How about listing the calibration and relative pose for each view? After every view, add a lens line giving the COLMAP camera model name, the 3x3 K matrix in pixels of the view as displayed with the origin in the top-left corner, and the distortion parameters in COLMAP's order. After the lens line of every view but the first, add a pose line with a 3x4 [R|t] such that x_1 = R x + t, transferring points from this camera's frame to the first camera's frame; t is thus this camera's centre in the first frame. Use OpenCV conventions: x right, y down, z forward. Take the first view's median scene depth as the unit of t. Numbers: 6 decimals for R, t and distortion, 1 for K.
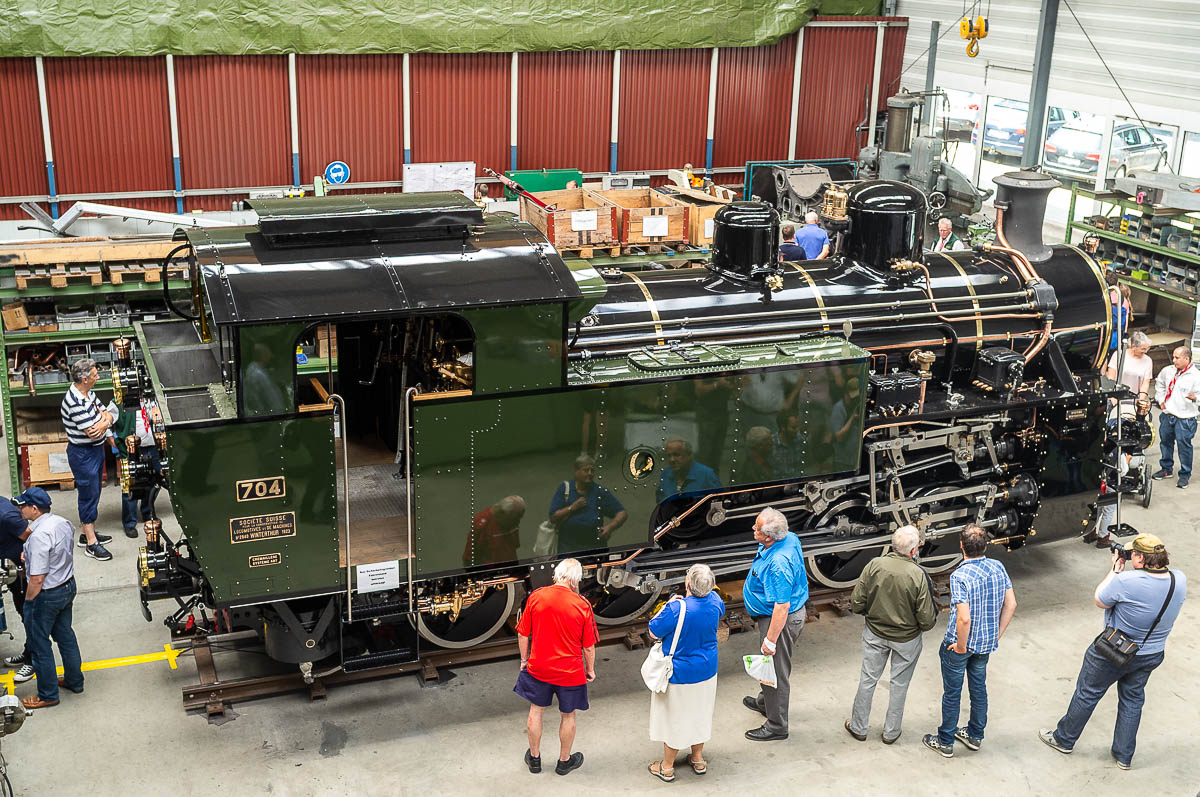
lens RADIAL K [[1581.6, 0, 600.0], [0, 1581.6, 398.5], [0, 0, 1]] dist [-0.018945, 0.042160]
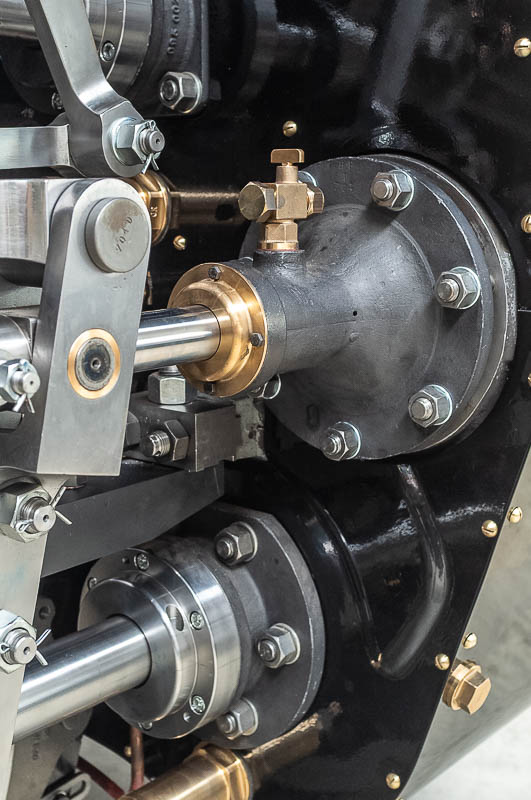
lens RADIAL K [[1005.9, 0, 265.5], [0, 1005.9, 400.0], [0, 0, 1]] dist [-0.000618, -0.009974]
pose [[0.883732, -0.079638, 0.461167, 0.230165], [0.162026, 0.976537, -0.141854, 0.073131], [-0.439050, 0.200082, 0.875901, 0.944989]]
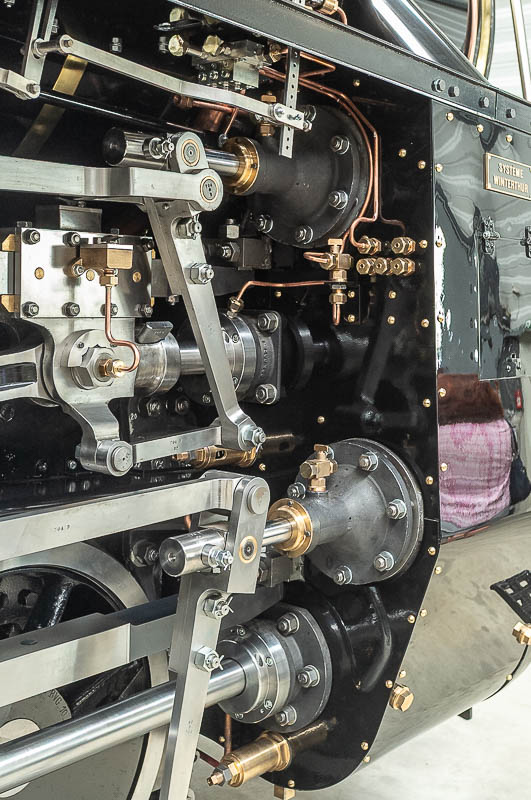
lens RADIAL K [[1054.4, 0, 267.1], [0, 1054.4, 362.6], [0, 0, 1]] dist [-0.018945, 0.042160]
pose [[0.882239, -0.003563, 0.470788, 0.184422], [0.135440, 0.959620, -0.246546, 0.073532], [-0.450899, 0.281276, 0.847097, 0.869814]]
